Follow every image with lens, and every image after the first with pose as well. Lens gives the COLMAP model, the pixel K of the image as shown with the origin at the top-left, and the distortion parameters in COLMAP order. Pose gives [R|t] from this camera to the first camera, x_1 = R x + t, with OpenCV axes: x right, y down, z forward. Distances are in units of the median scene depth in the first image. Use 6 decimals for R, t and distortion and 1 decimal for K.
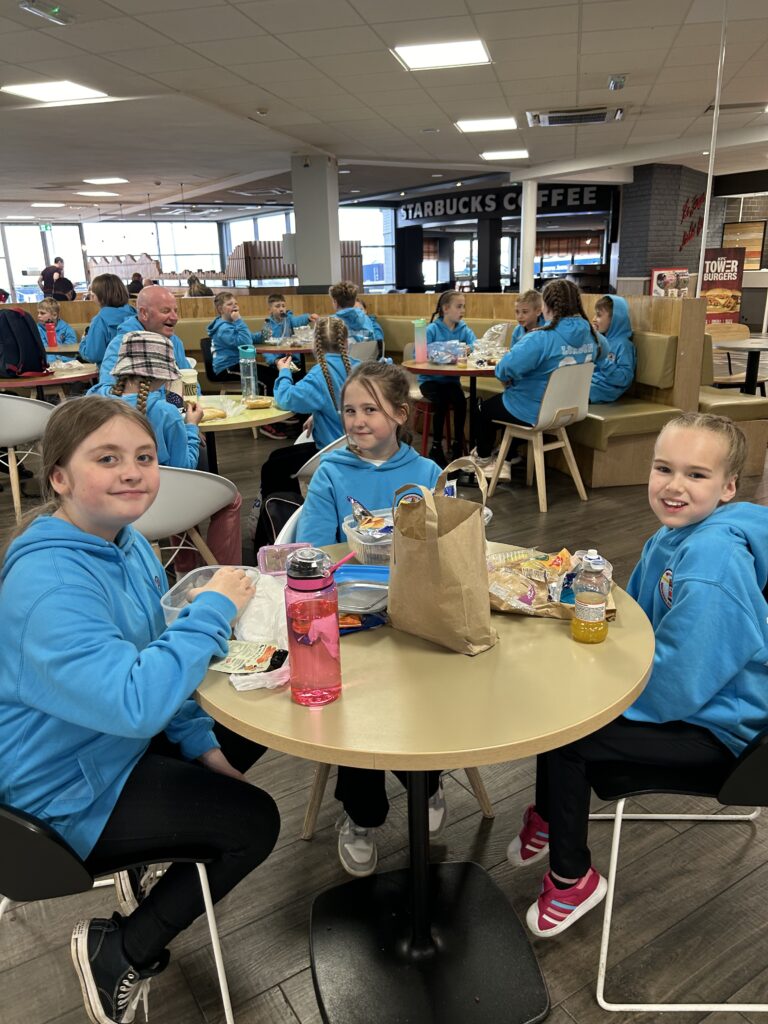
lens RADIAL K [[776.6, 0, 382.6], [0, 776.6, 519.0], [0, 0, 1]] dist [0.002797, 0.002462]
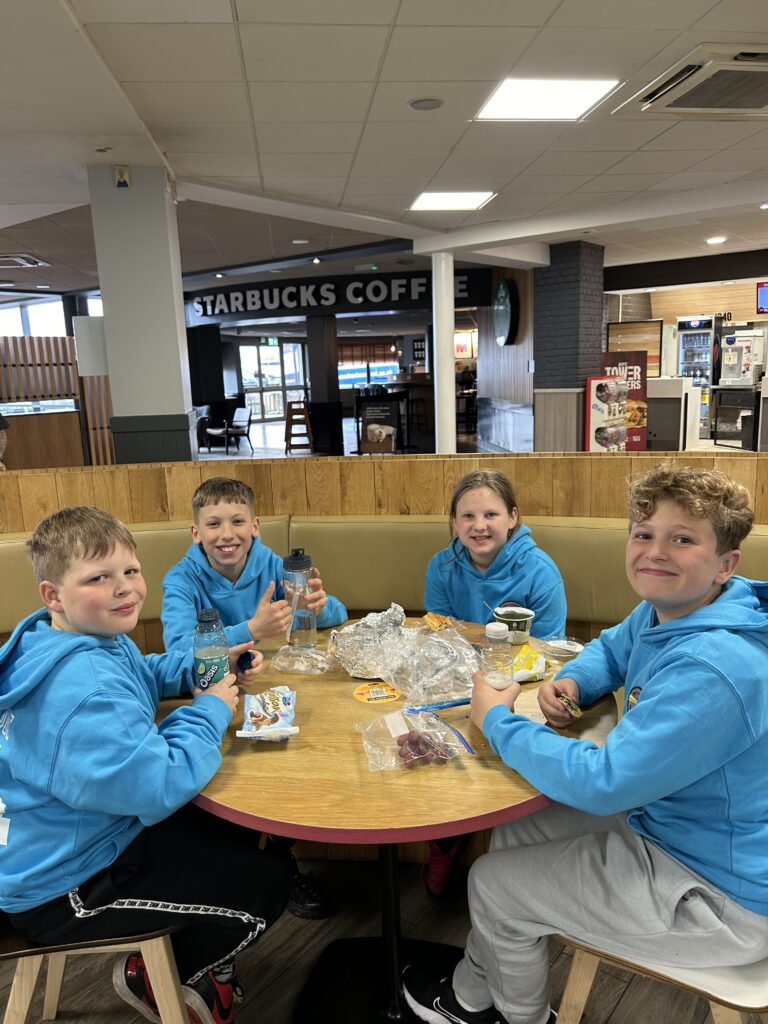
lens RADIAL K [[766.5, 0, 388.6], [0, 766.5, 525.5], [0, 0, 1]] dist [0.103564, -0.221419]
pose [[0.940472, -0.073712, 0.331781, -0.070793], [0.113419, 0.988305, -0.101928, -0.100981], [-0.320388, 0.133491, 0.937834, 0.304694]]
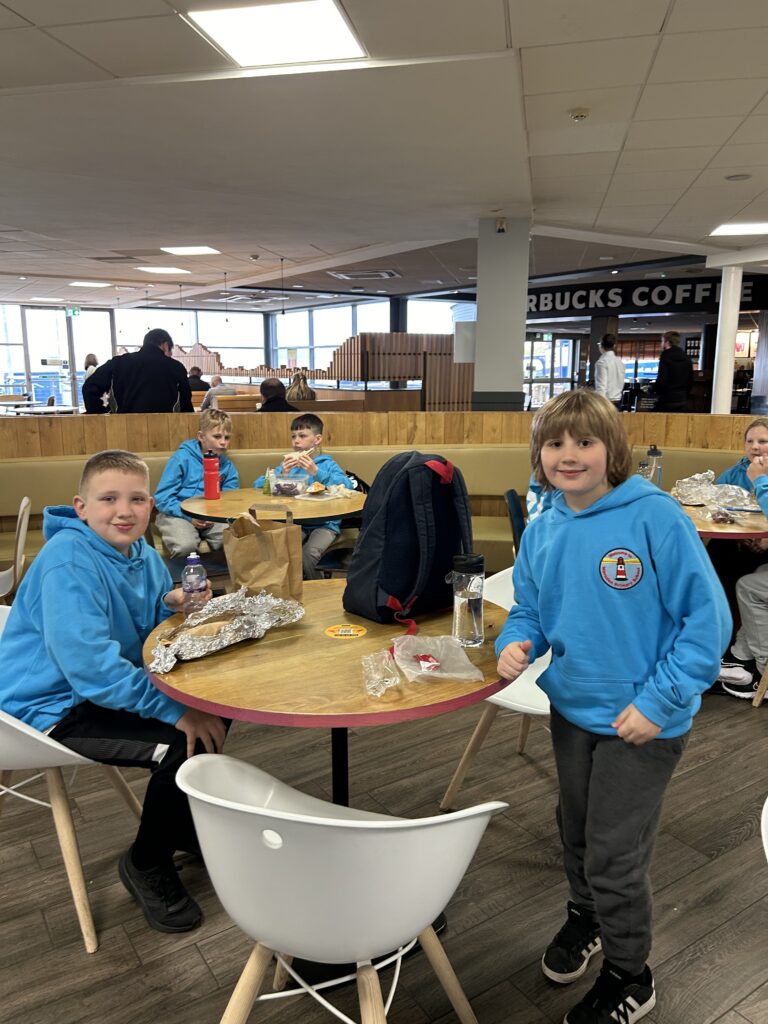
lens RADIAL K [[776.7, 0, 378.9], [0, 776.7, 513.9], [0, 0, 1]] dist [0.016900, -0.006506]
pose [[0.999447, 0.022724, 0.024259, -0.133236], [-0.019531, 0.992015, -0.124599, -0.060982], [-0.026896, 0.124056, 0.991911, 0.190942]]
